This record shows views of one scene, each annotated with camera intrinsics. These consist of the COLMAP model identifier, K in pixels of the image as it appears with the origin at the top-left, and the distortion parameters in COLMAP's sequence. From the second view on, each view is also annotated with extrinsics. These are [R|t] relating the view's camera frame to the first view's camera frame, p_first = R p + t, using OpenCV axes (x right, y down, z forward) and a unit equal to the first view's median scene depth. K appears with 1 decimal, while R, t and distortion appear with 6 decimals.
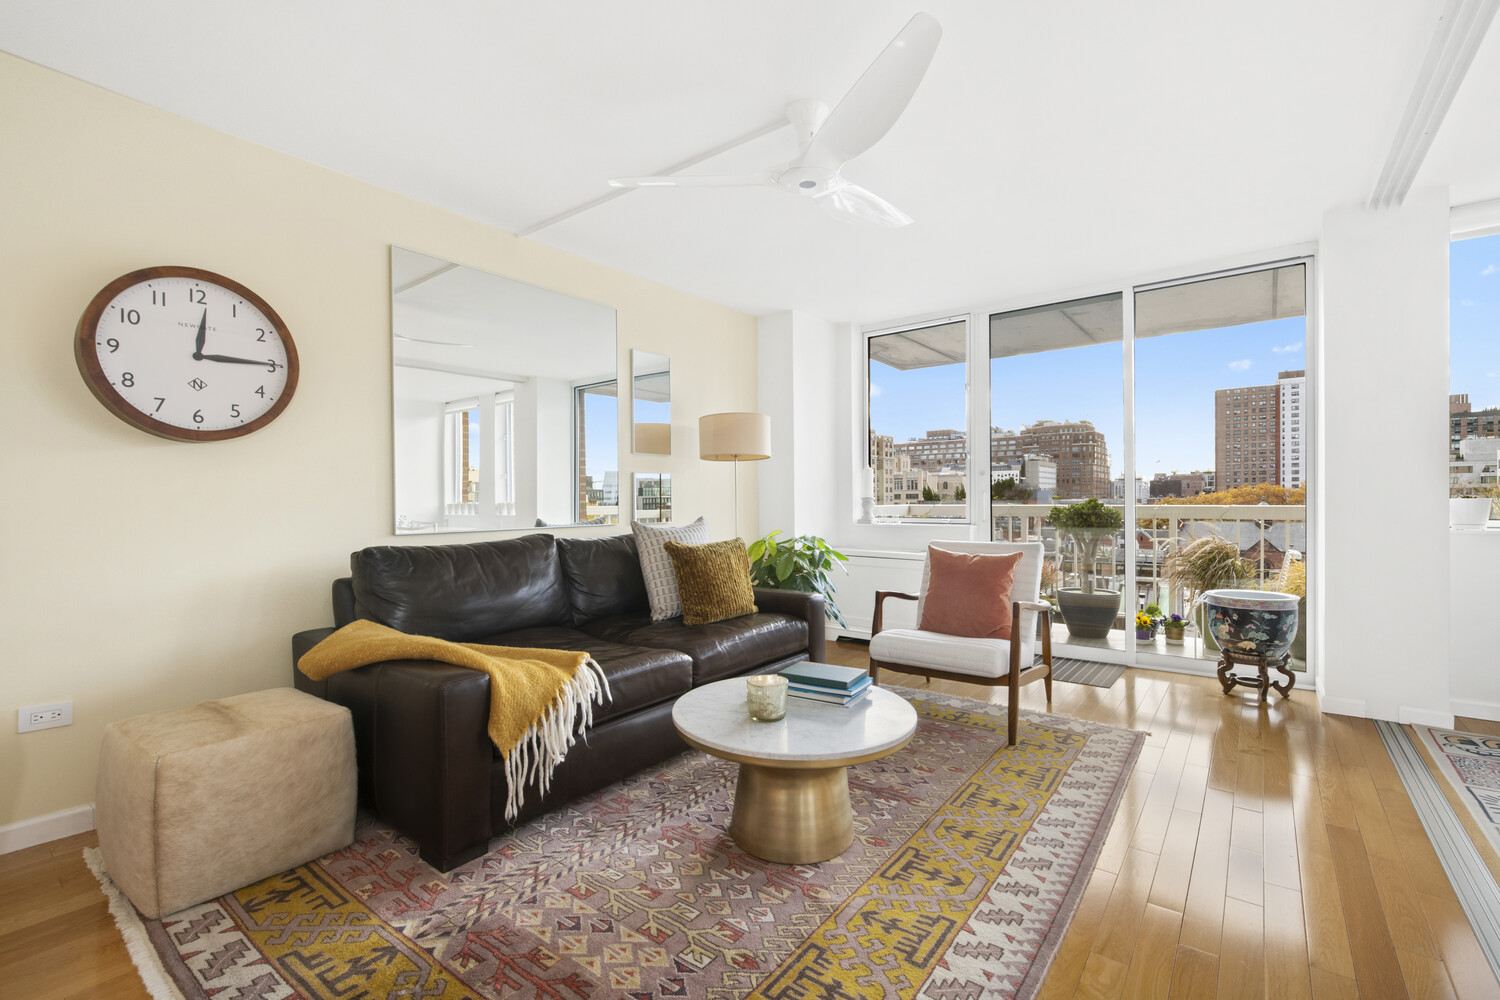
lens RADIAL K [[660.6, 0, 750.0], [0, 660.6, 500.0], [0, 0, 1]] dist [-0.000706, -0.000924]
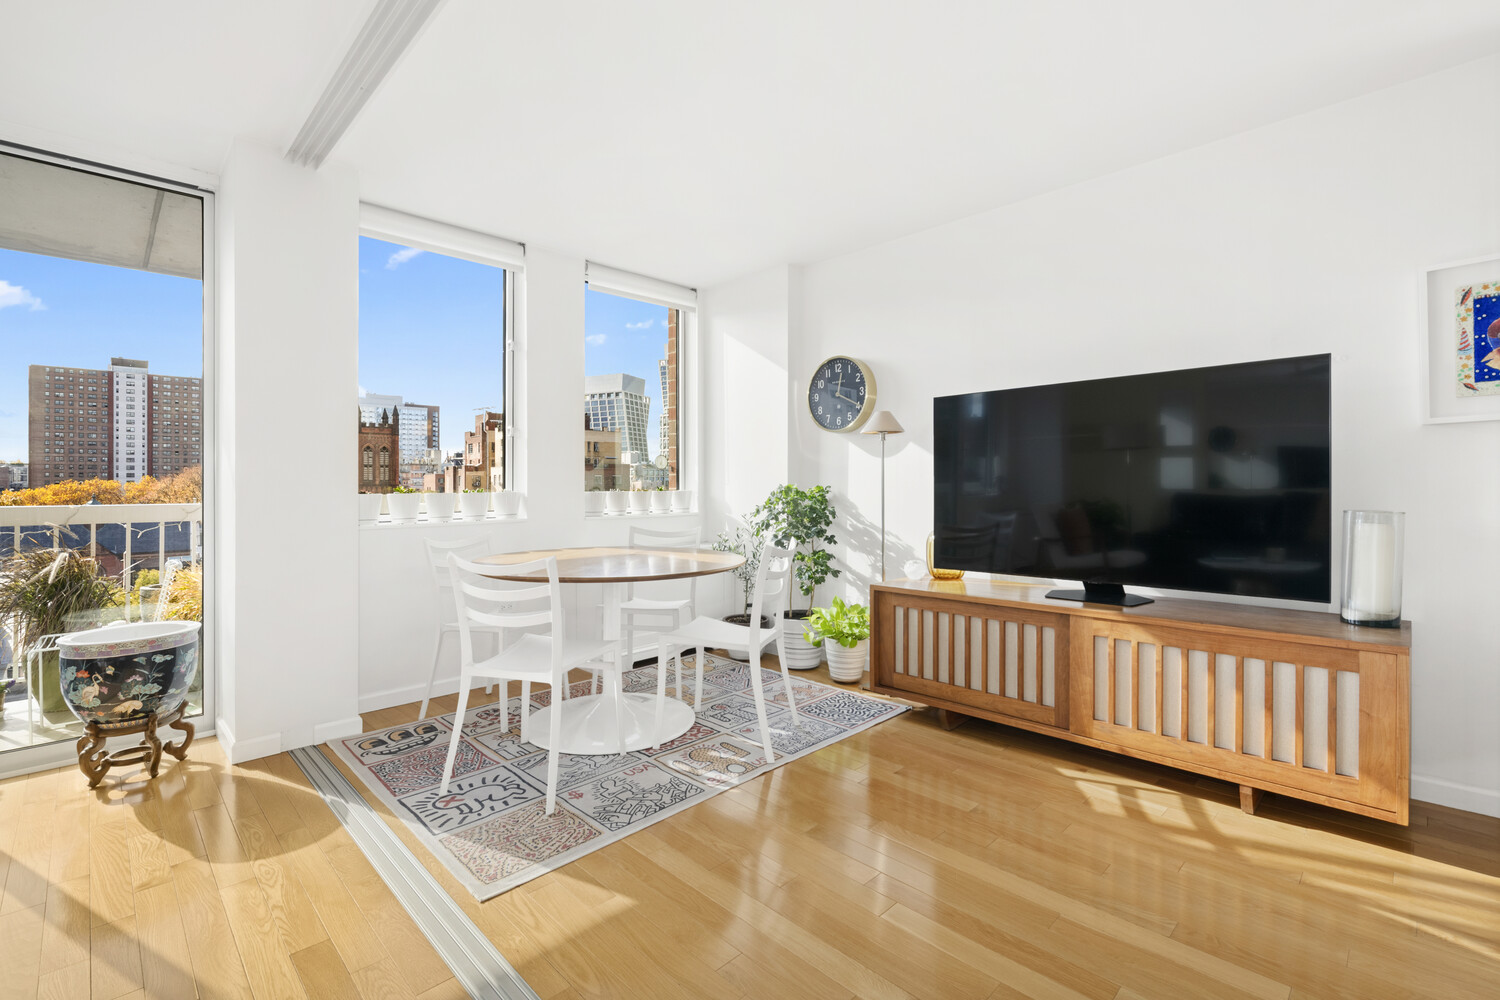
lens RADIAL K [[664.4, 0, 744.8], [0, 664.4, 486.8], [0, 0, 1]] dist [-0.001814, -0.000850]
pose [[0.130353, 0.007483, 0.991439, 0.107977], [0.008152, 0.999930, -0.008619, -0.000388], [-0.991434, 0.009206, 0.130283, 0.197809]]
